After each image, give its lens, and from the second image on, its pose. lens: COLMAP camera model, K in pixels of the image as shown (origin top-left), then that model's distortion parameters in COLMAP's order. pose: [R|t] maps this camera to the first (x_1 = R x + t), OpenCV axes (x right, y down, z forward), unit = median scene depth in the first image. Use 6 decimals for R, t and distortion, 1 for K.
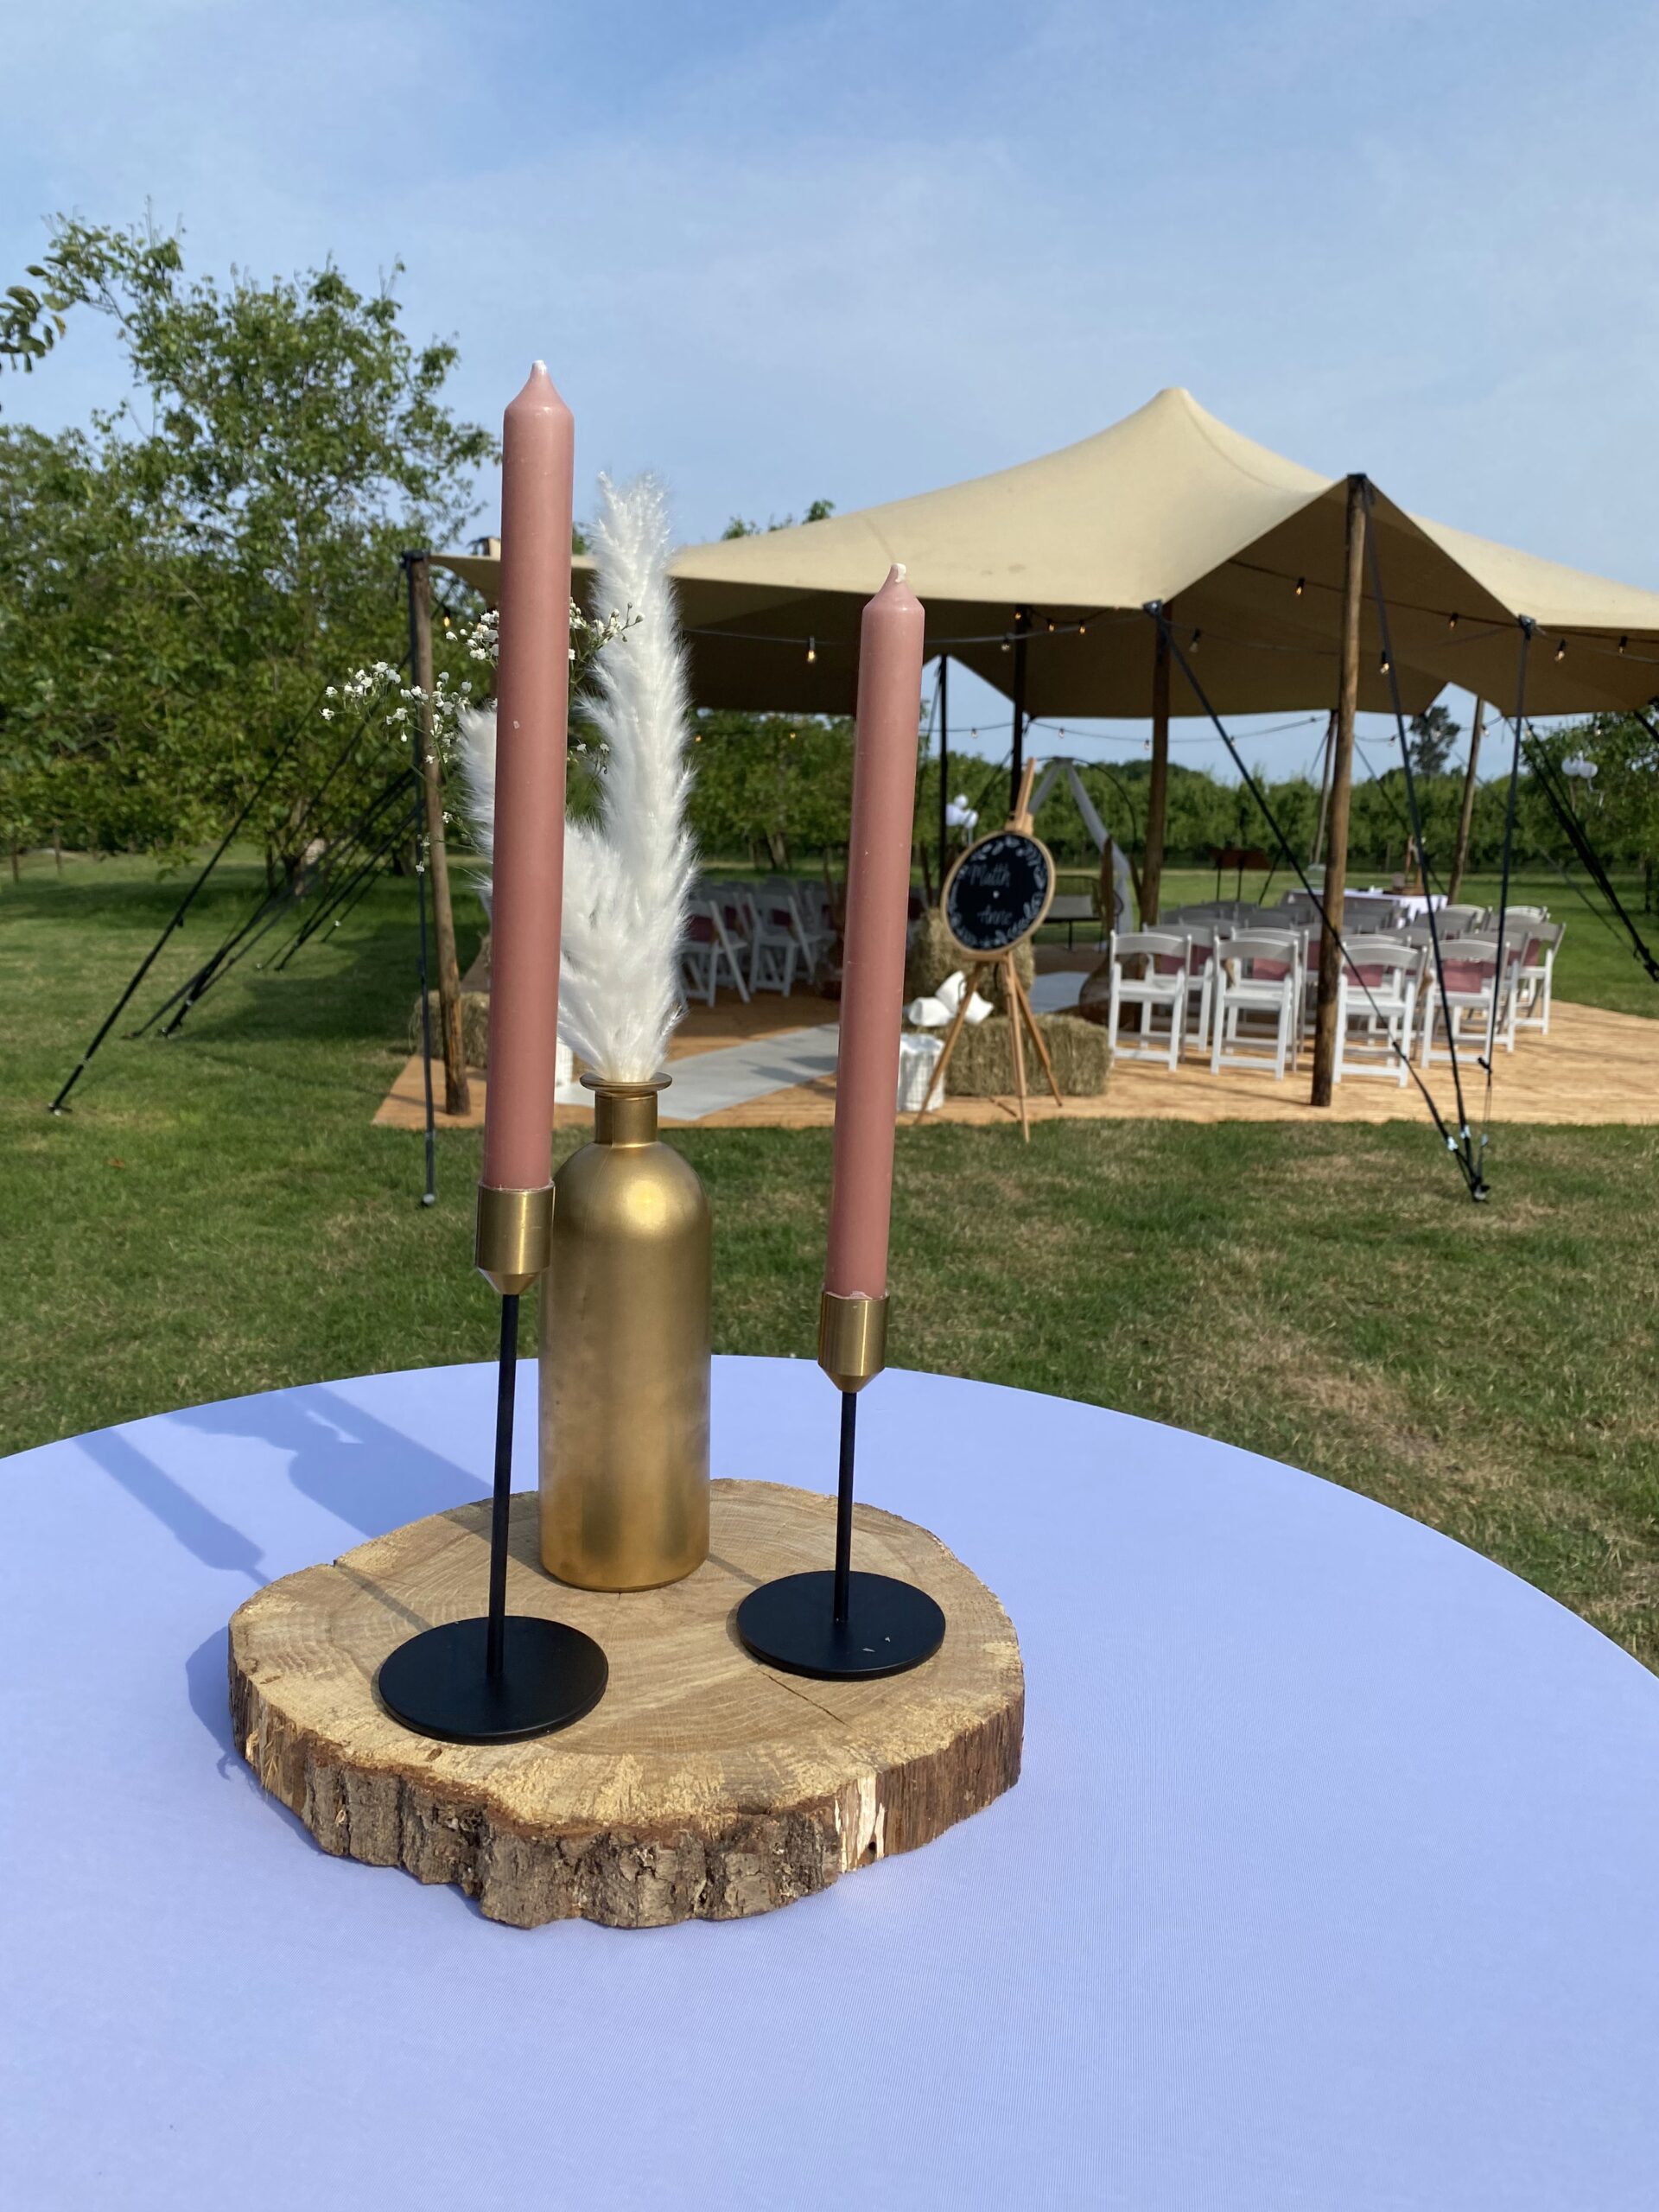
lens RADIAL K [[1699.3, 0, 810.2], [0, 1699.3, 1128.4], [0, 0, 1]] dist [0.076633, -0.118559]
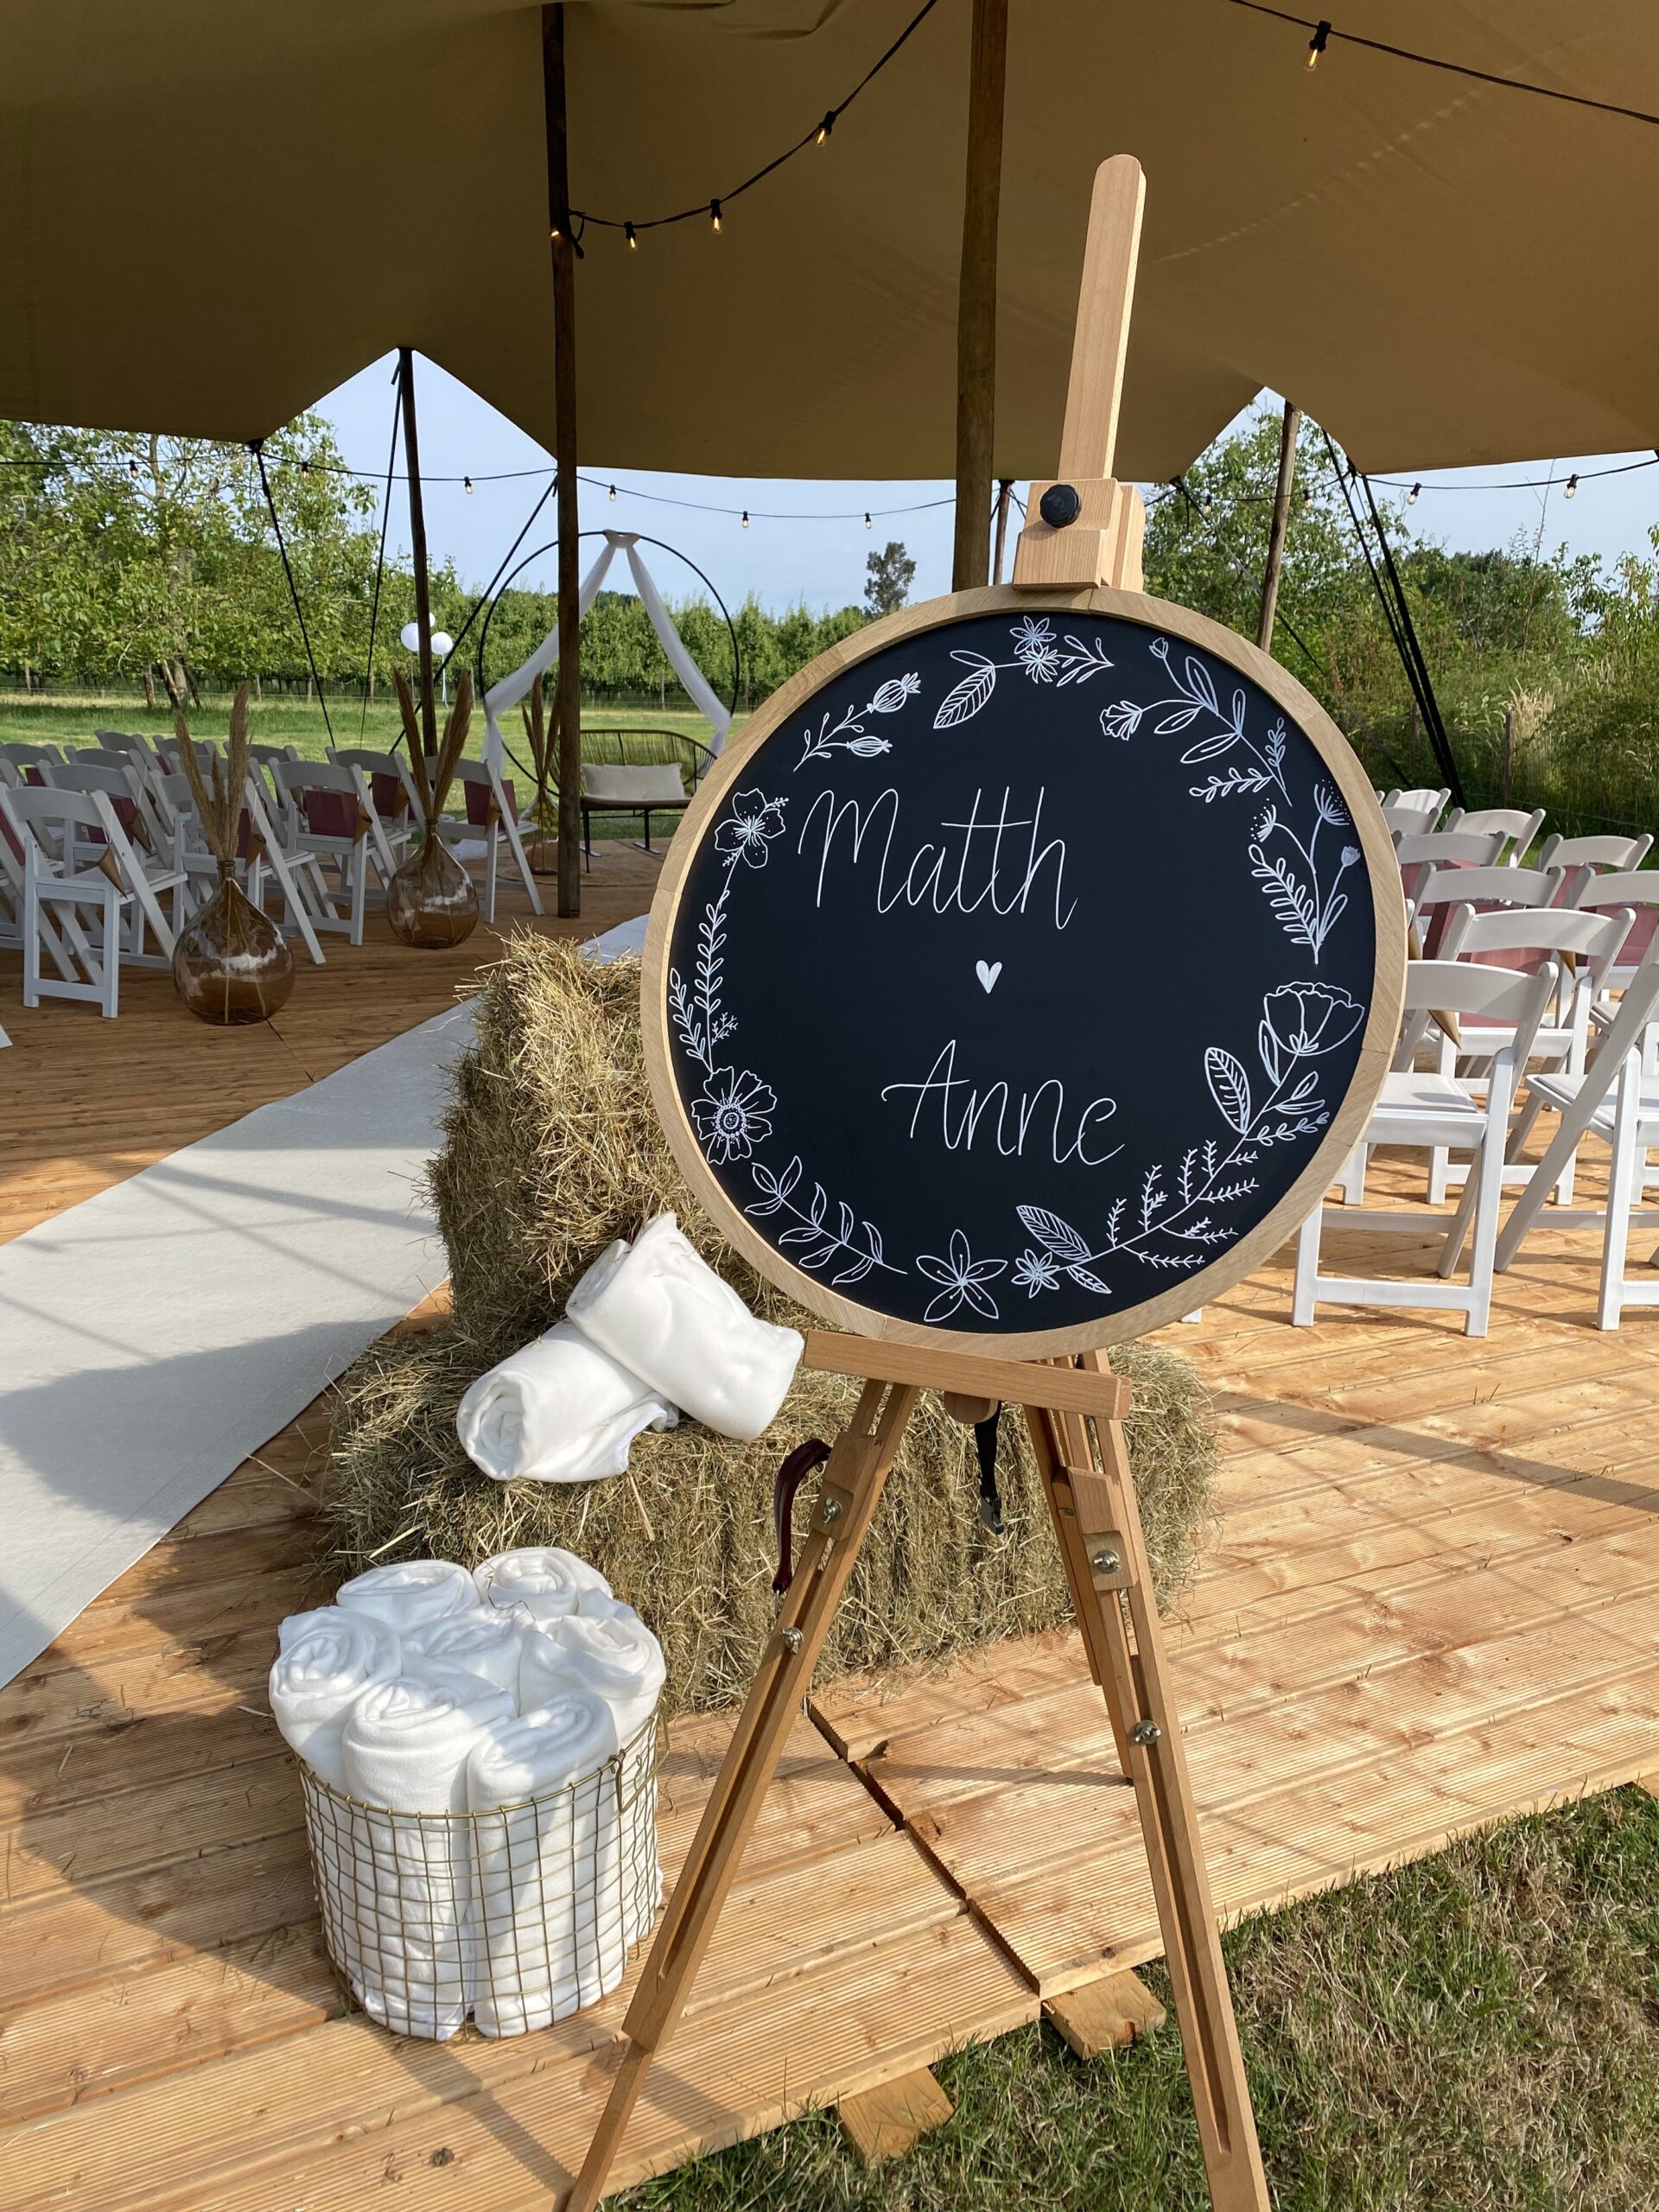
lens RADIAL K [[1710.3, 0, 838.9], [0, 1710.3, 1100.0], [0, 0, 1]] dist [0.042054, -0.044779]
pose [[0.948493, -0.069515, 0.309079, 0.017623], [0.046043, 0.995518, 0.082606, -0.058341], [-0.313436, -0.064120, 0.947442, 0.352836]]
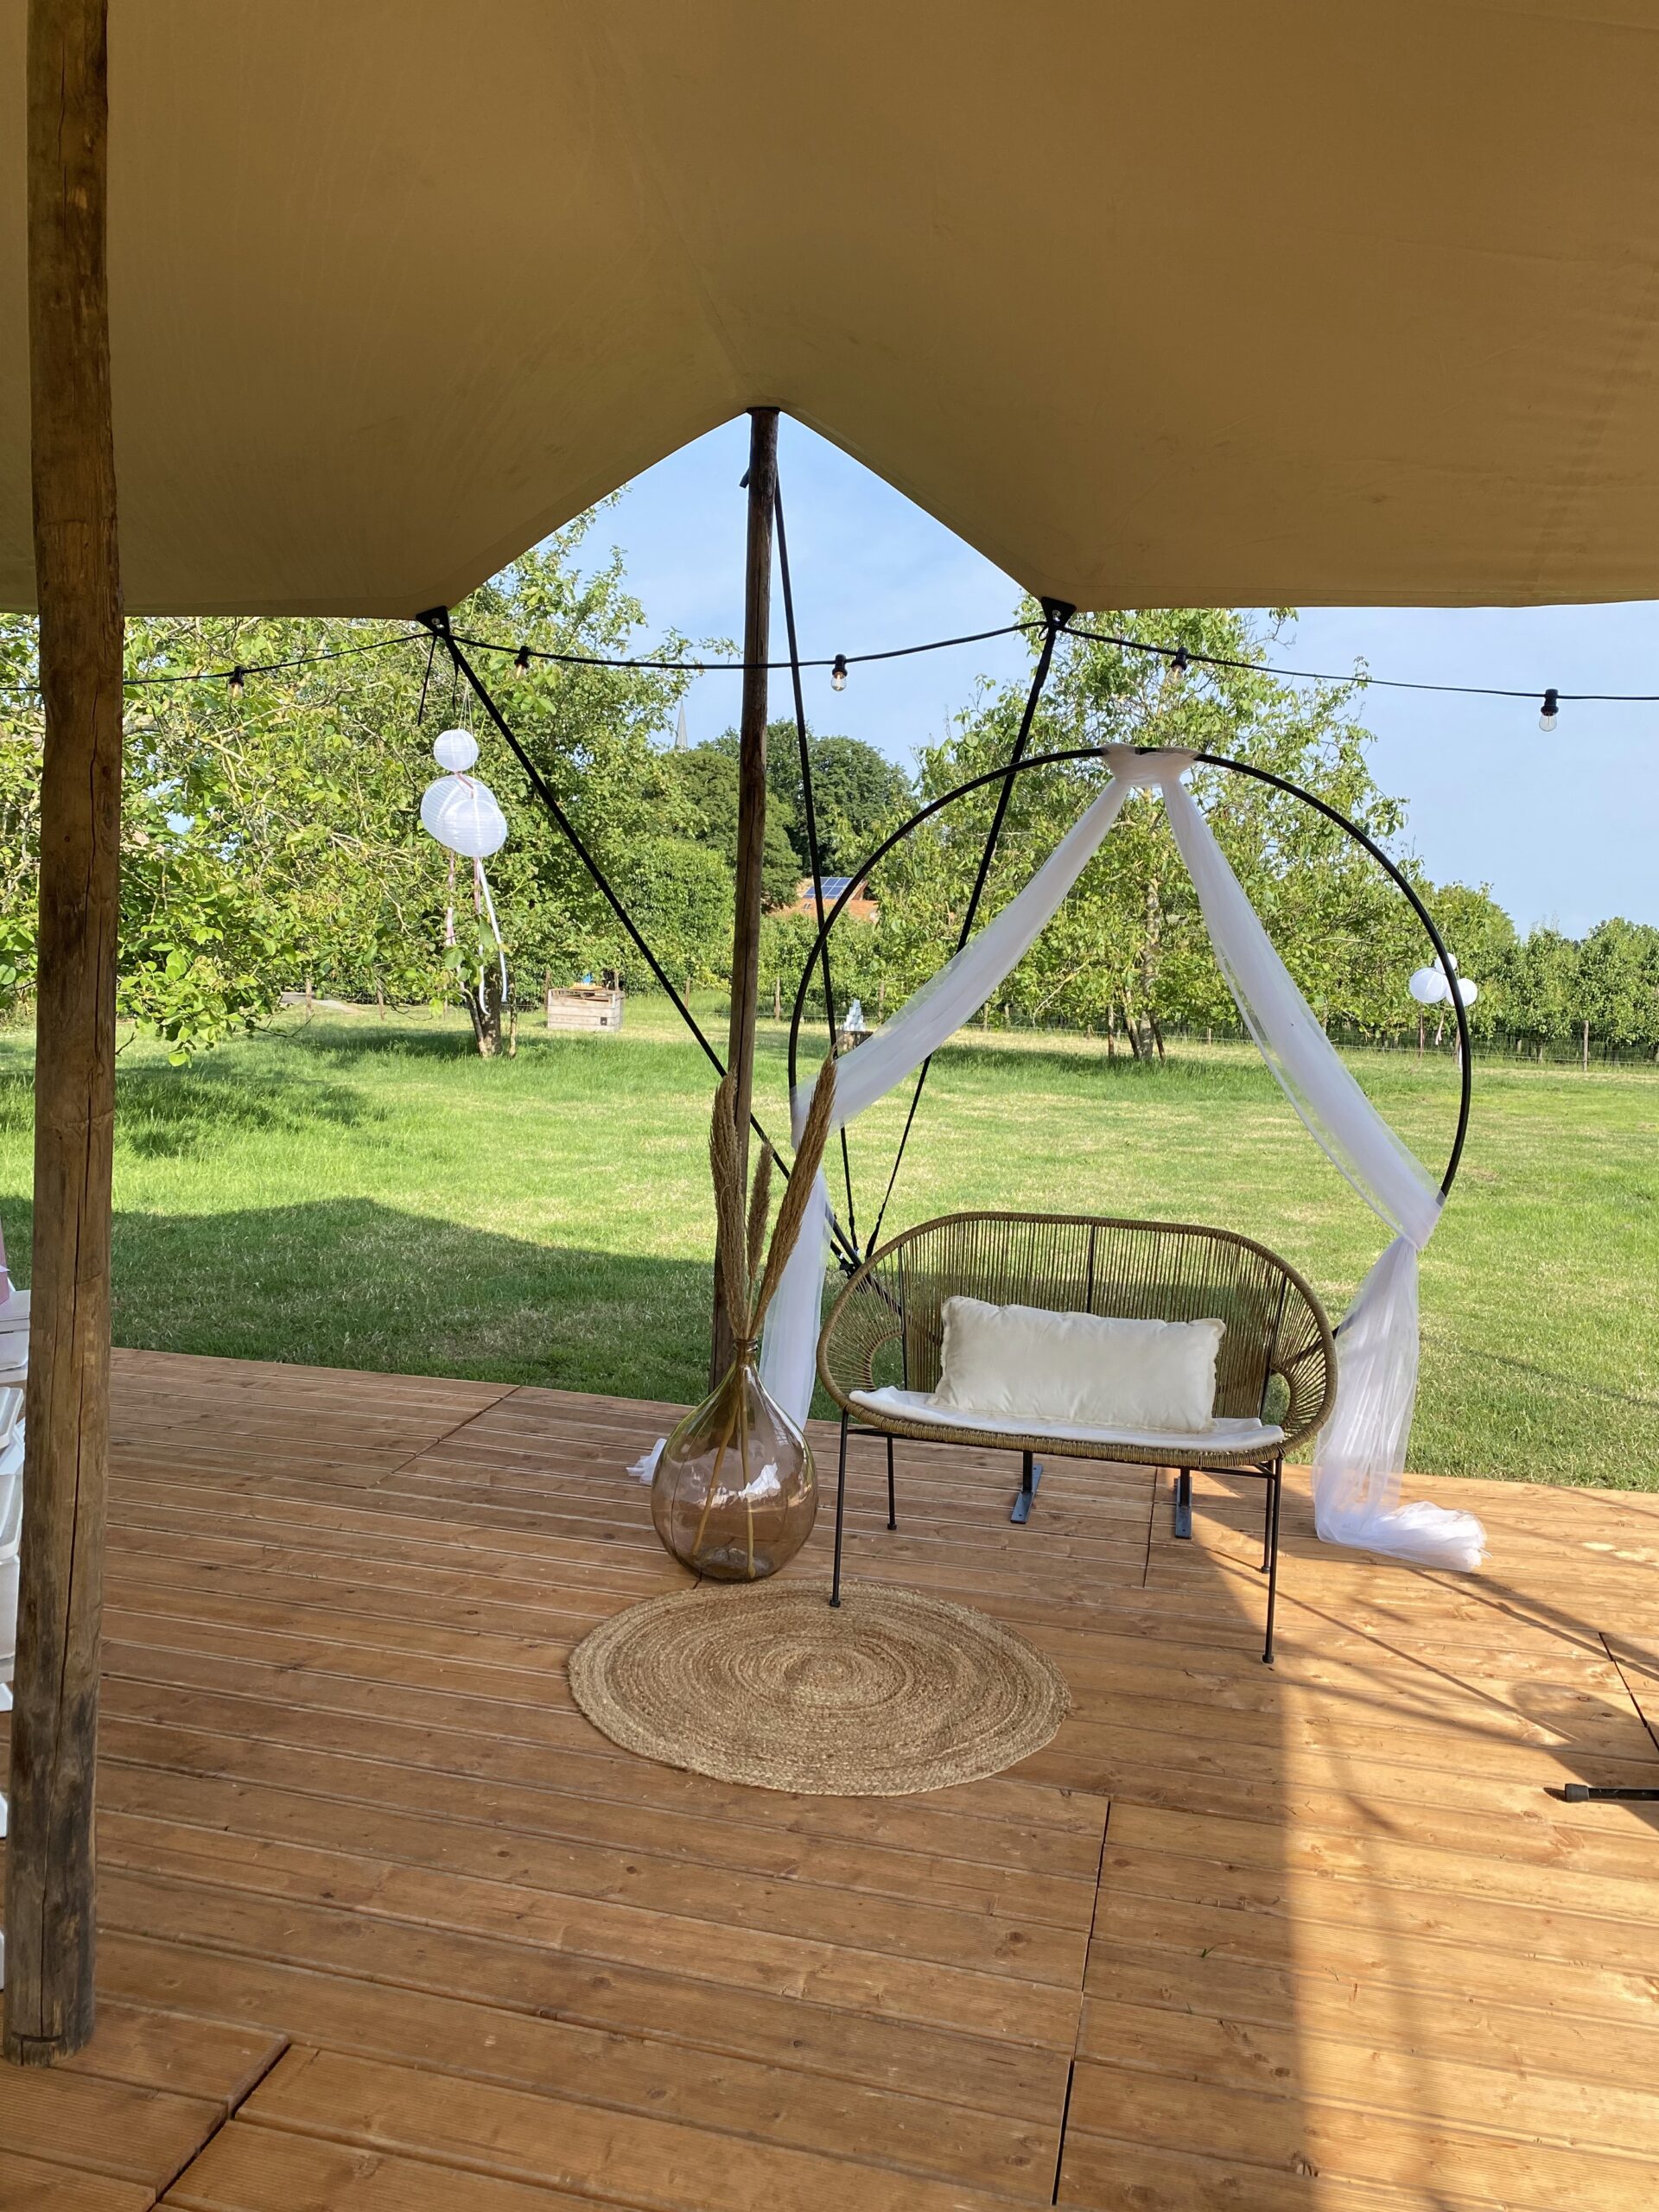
lens RADIAL K [[1694.8, 0, 839.3], [0, 1694.8, 1102.5], [0, 0, 1]] dist [0.078954, -0.139812]
pose [[0.936065, 0.049324, -0.348352, 0.179336], [-0.087024, 0.991817, -0.093413, -0.129150], [0.340894, 0.117755, 0.932698, 0.702044]]
